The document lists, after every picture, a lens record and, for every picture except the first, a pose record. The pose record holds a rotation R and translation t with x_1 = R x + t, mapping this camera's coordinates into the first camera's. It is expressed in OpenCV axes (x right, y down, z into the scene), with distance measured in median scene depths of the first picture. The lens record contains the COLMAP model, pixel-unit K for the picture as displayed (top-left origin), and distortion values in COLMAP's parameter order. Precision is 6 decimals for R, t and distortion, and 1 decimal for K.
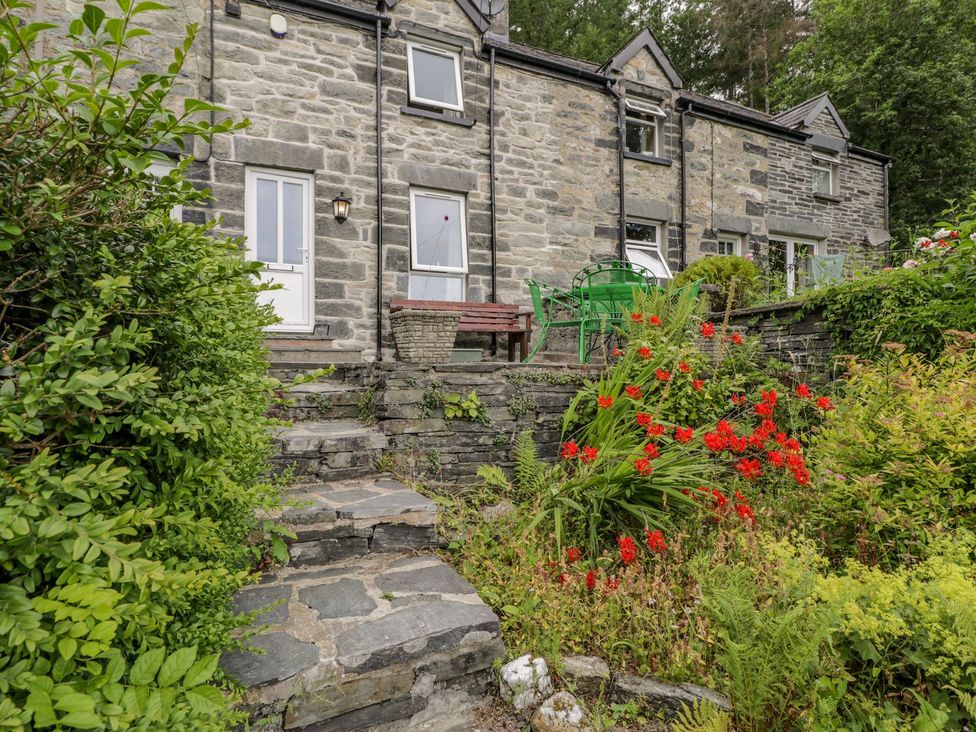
lens RADIAL K [[507.1, 0, 487.7], [0, 507.1, 366.1], [0, 0, 1]] dist [-0.004268, -0.010628]
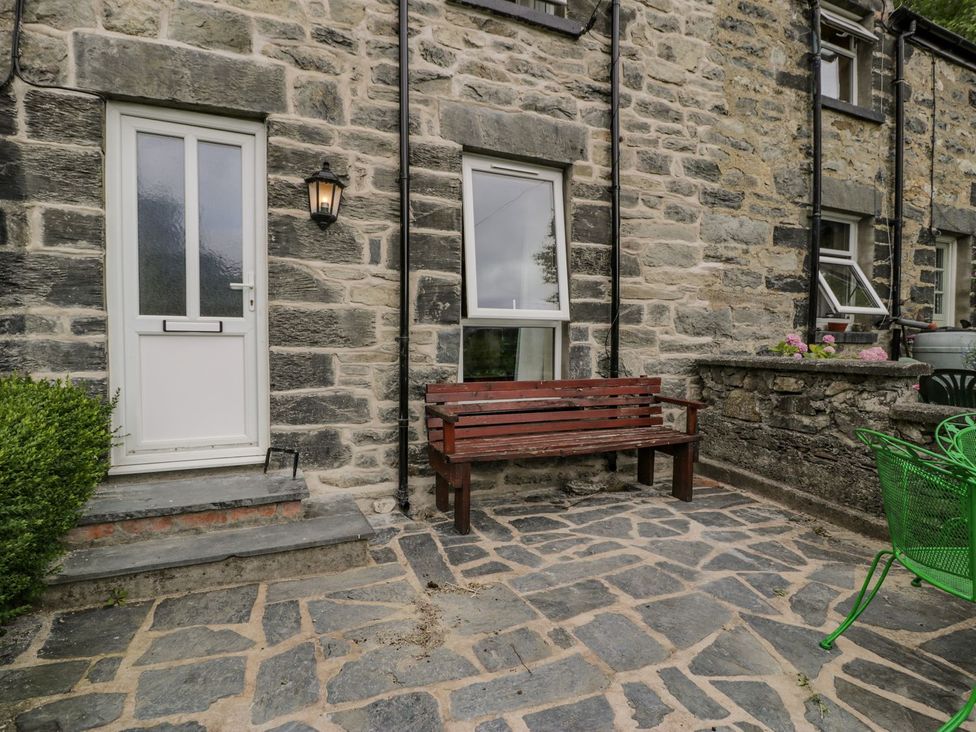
lens RADIAL K [[507.1, 0, 487.2], [0, 507.1, 367.5], [0, 0, 1]] dist [-0.004268, -0.010628]
pose [[0.999781, 0.006857, -0.019748, -0.113501], [-0.006148, 0.999341, 0.035775, -0.152258], [0.019980, -0.035646, 0.999165, 0.470036]]
